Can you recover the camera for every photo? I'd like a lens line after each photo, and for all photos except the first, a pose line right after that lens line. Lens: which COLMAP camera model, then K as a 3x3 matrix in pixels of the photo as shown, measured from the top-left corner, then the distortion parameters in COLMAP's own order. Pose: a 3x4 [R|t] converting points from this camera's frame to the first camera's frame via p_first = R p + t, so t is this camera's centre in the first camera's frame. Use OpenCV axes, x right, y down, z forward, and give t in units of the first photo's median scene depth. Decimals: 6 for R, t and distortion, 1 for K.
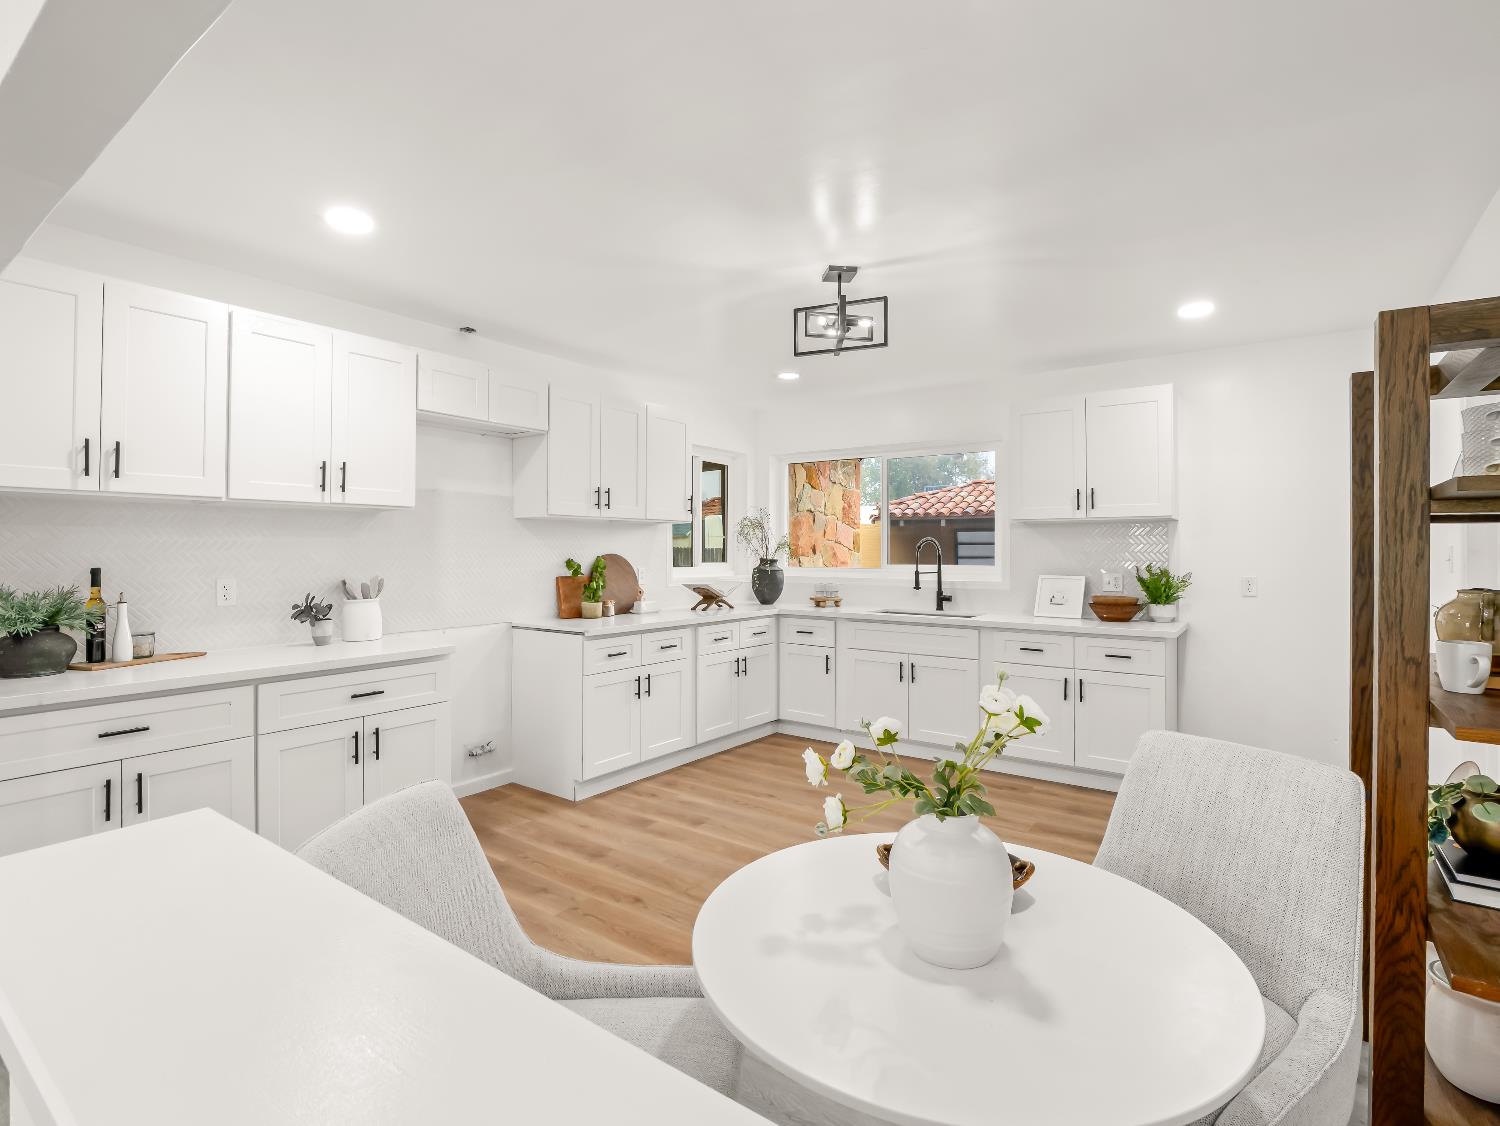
lens RADIAL K [[733.7, 0, 751.2], [0, 733.7, 532.3], [0, 0, 1]] dist [-0.000617, -0.000076]
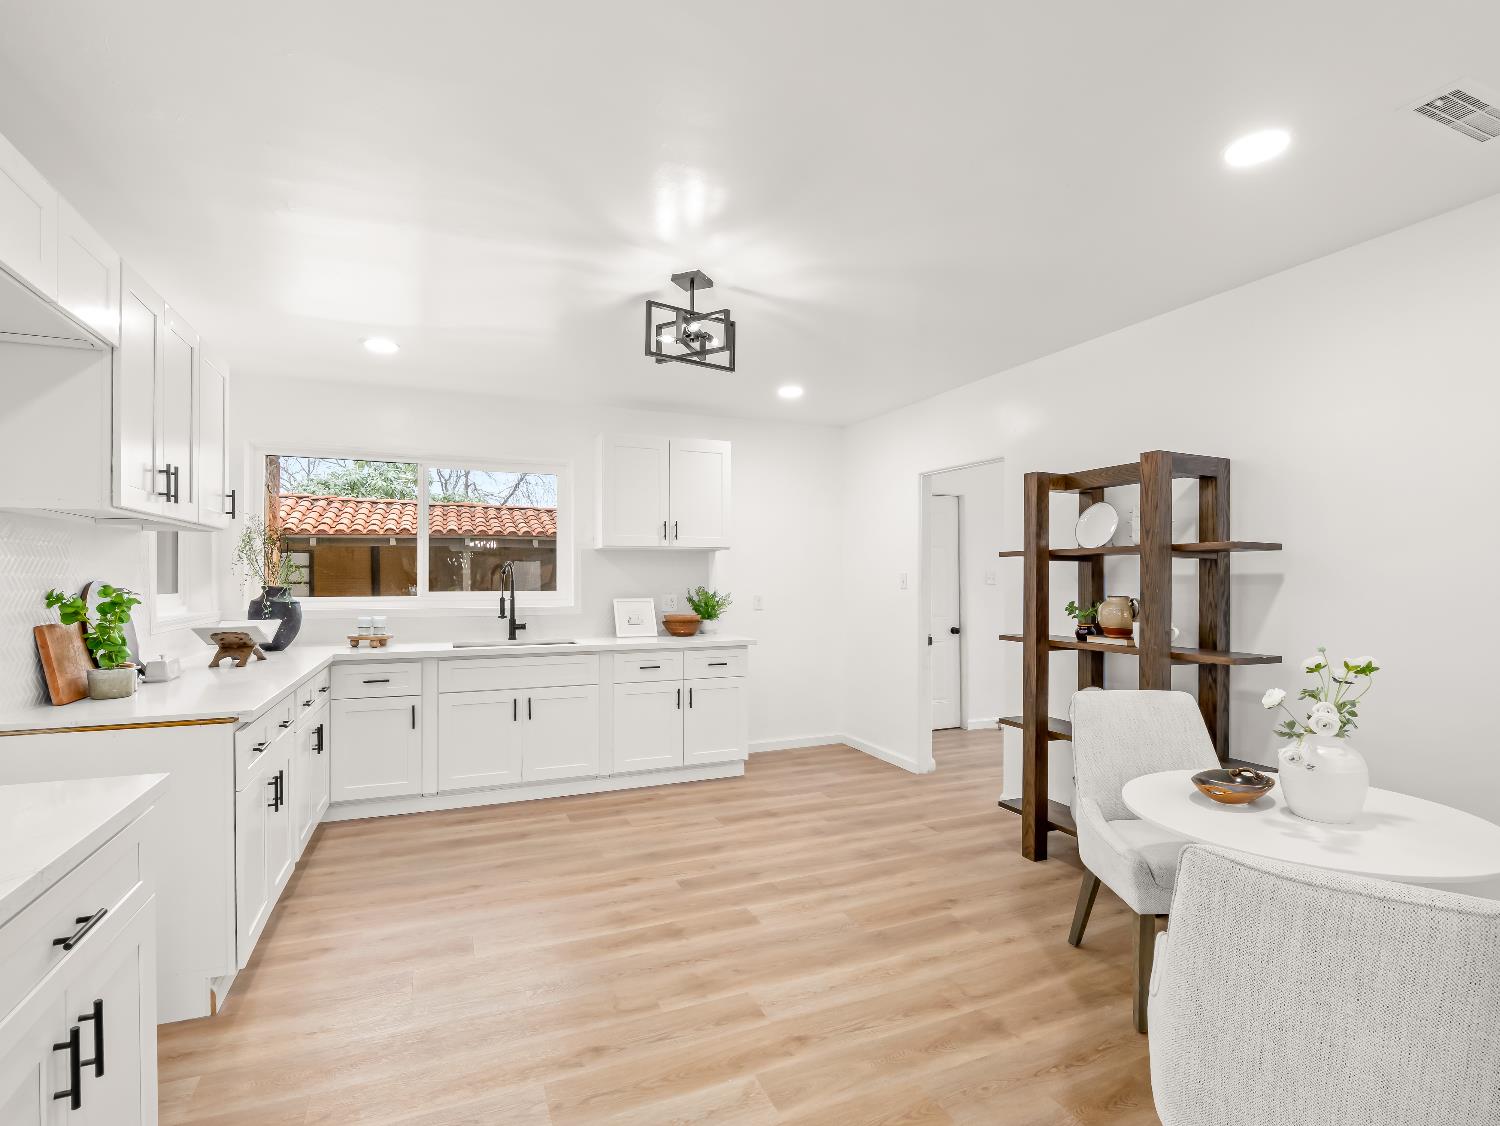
lens RADIAL K [[728.2, 0, 746.5], [0, 728.2, 563.3], [0, 0, 1]] dist [-0.010824, -0.000604]
pose [[0.516123, 0.014586, 0.856390, -0.376087], [-0.022501, 0.999741, -0.003467, 0.005966], [-0.856219, -0.017480, 0.516318, 0.267093]]
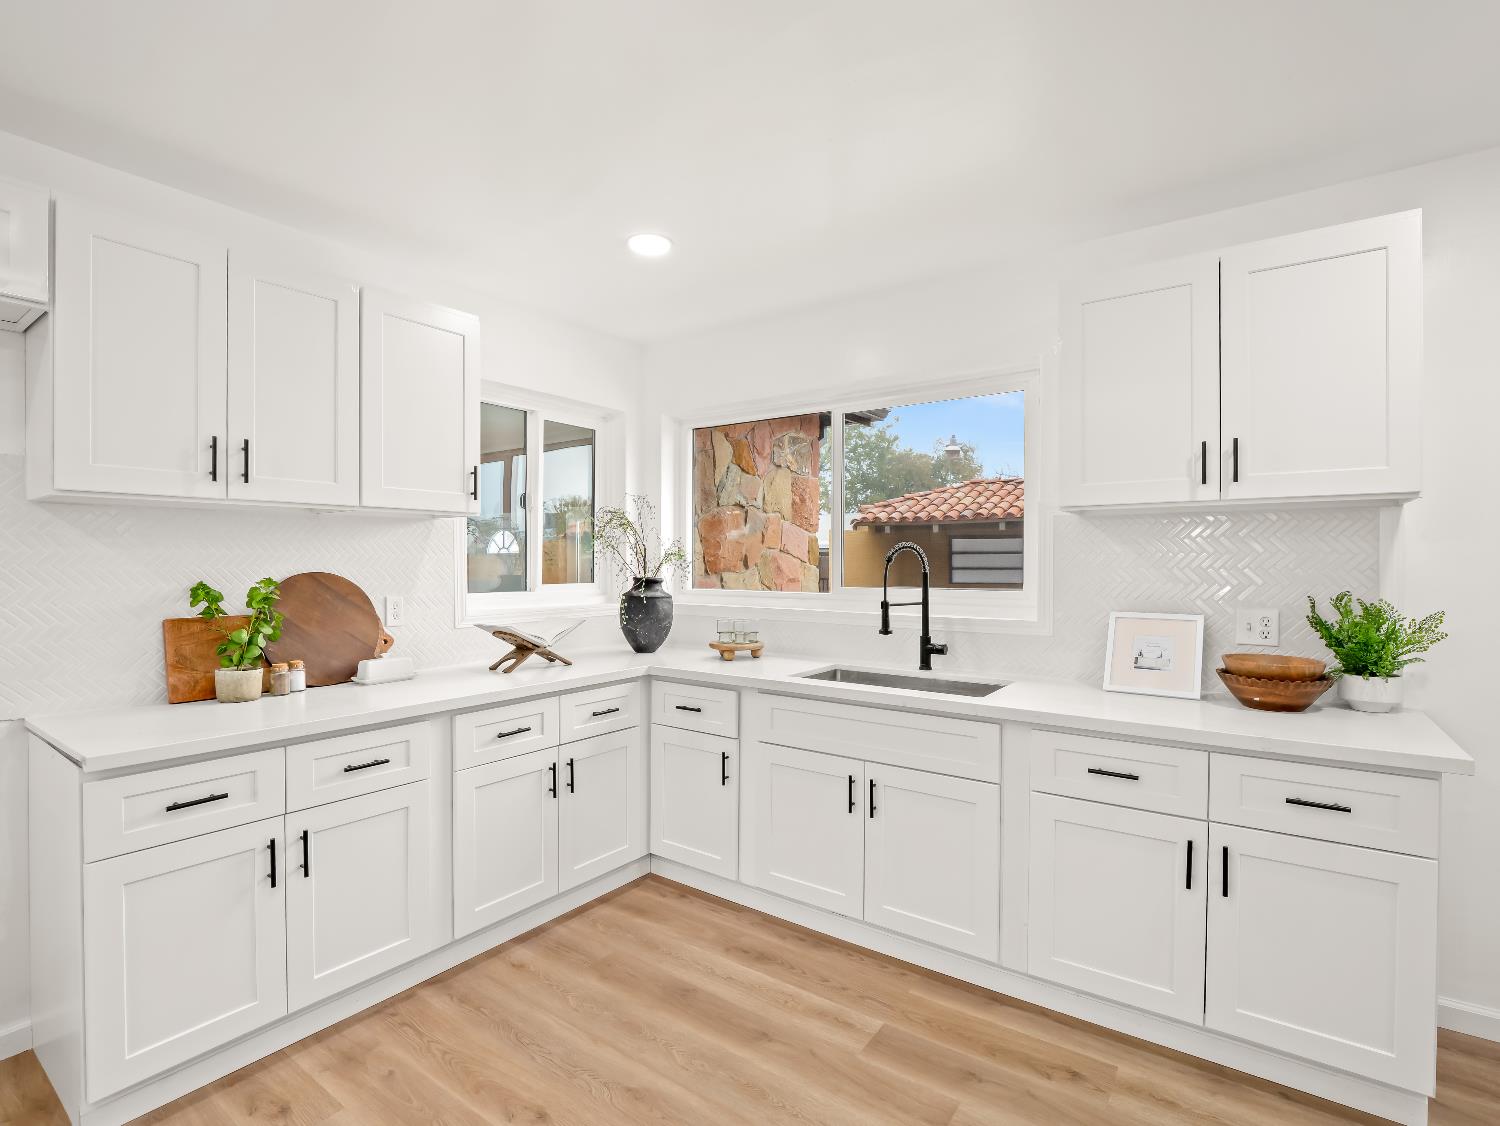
lens RADIAL K [[728.2, 0, 746.5], [0, 728.2, 563.3], [0, 0, 1]] dist [-0.010824, -0.000604]
pose [[0.999998, -0.002025, 0.000015, 0.116262], [0.002024, 0.999563, 0.029482, 0.006481], [-0.000074, -0.029482, 0.999565, 0.430348]]
